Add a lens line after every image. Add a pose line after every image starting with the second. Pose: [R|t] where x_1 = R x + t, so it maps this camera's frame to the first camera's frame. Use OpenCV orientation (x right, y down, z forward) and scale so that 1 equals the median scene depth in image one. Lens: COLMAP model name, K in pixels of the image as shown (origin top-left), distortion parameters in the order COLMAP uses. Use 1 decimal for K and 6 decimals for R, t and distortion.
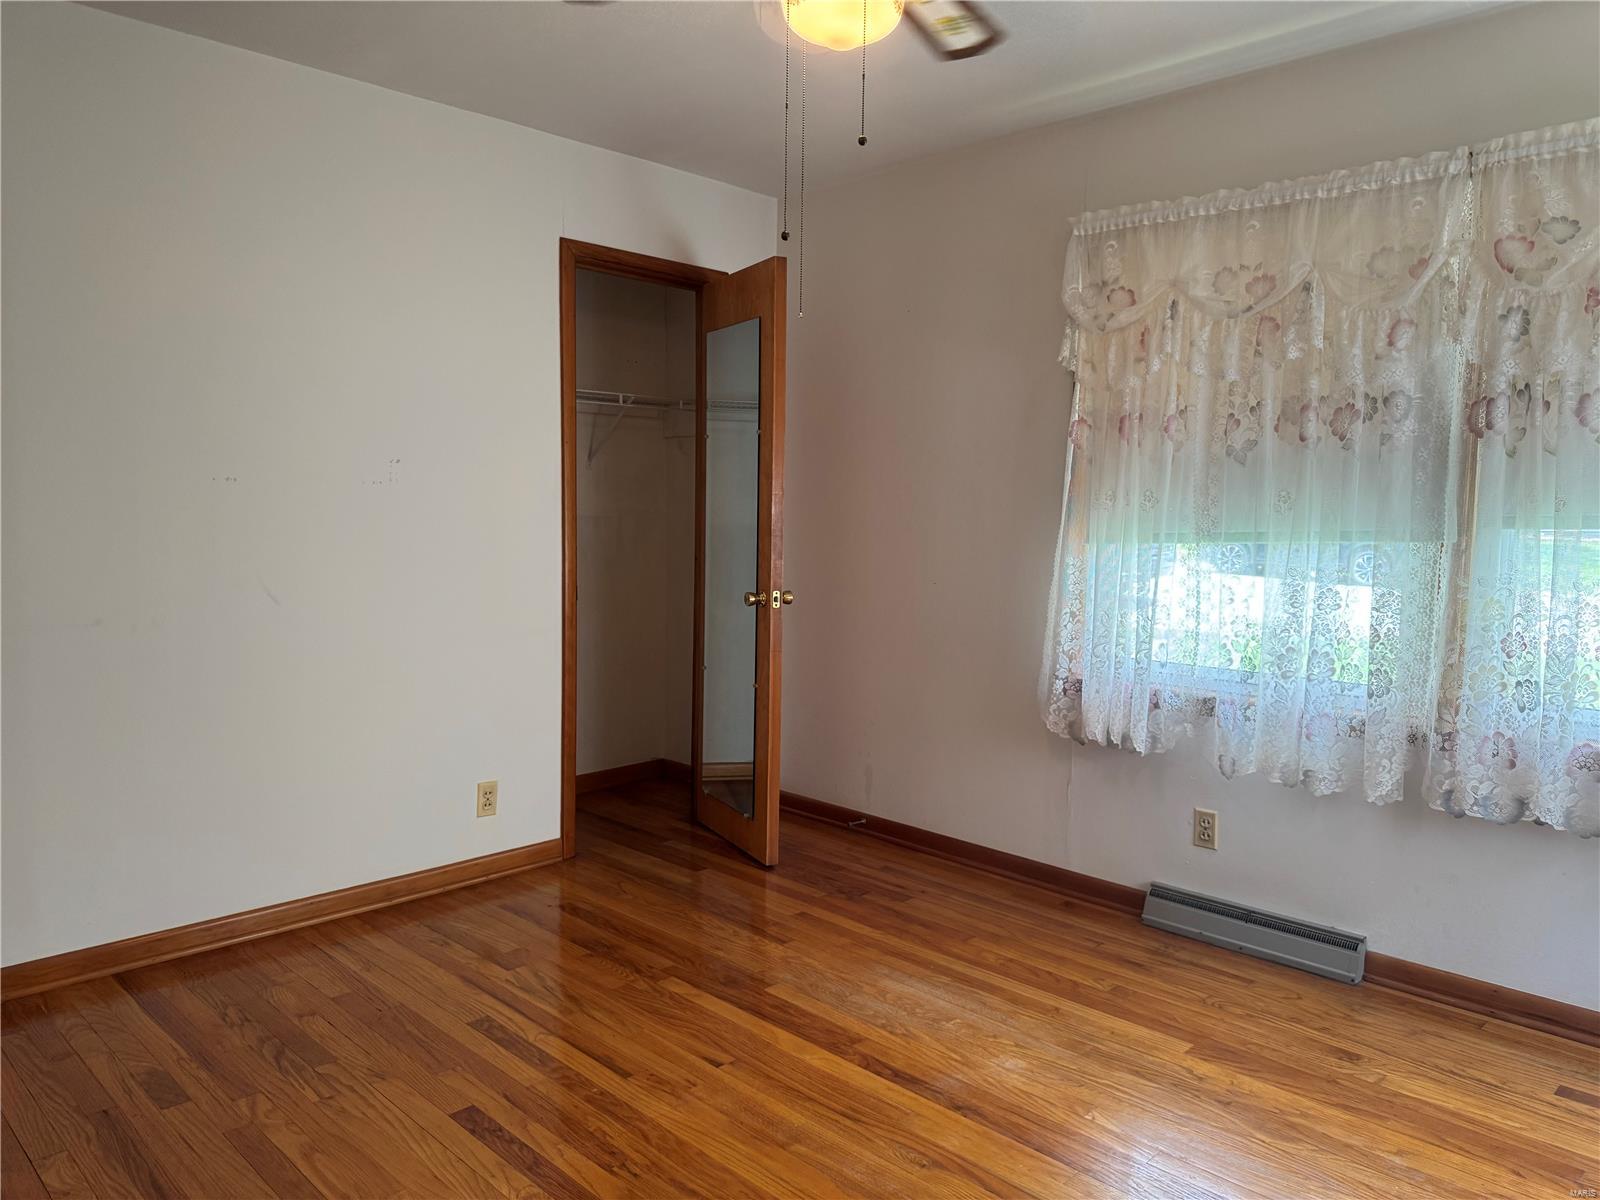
lens RADIAL K [[1131.6, 0, 798.2], [0, 1131.6, 596.9], [0, 0, 1]] dist [0.045486, -0.058313]
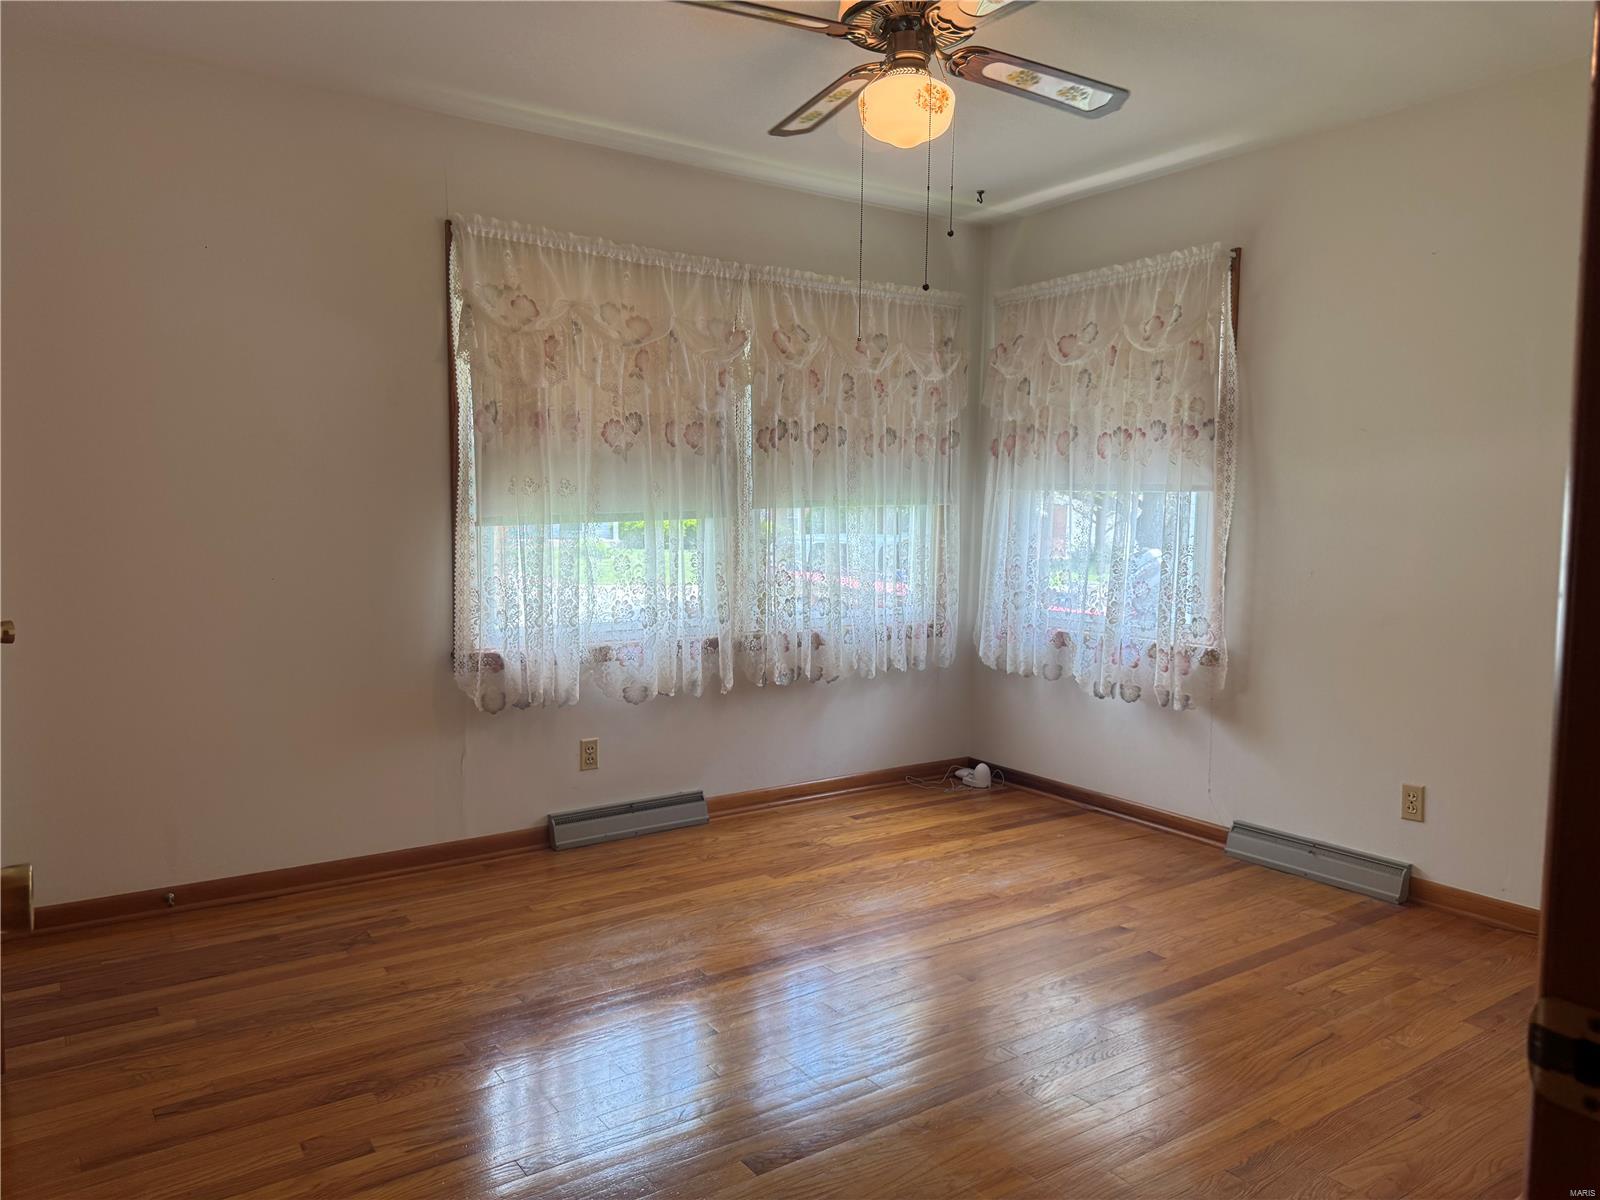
lens RADIAL K [[1131.6, 0, 806.9], [0, 1131.6, 609.3], [0, 0, 1]] dist [0.045486, -0.058313]
pose [[0.161312, -0.098634, 0.981962, -0.864693], [0.070972, 0.993576, 0.088141, -0.048414], [-0.984348, 0.055473, 0.167276, 0.602136]]
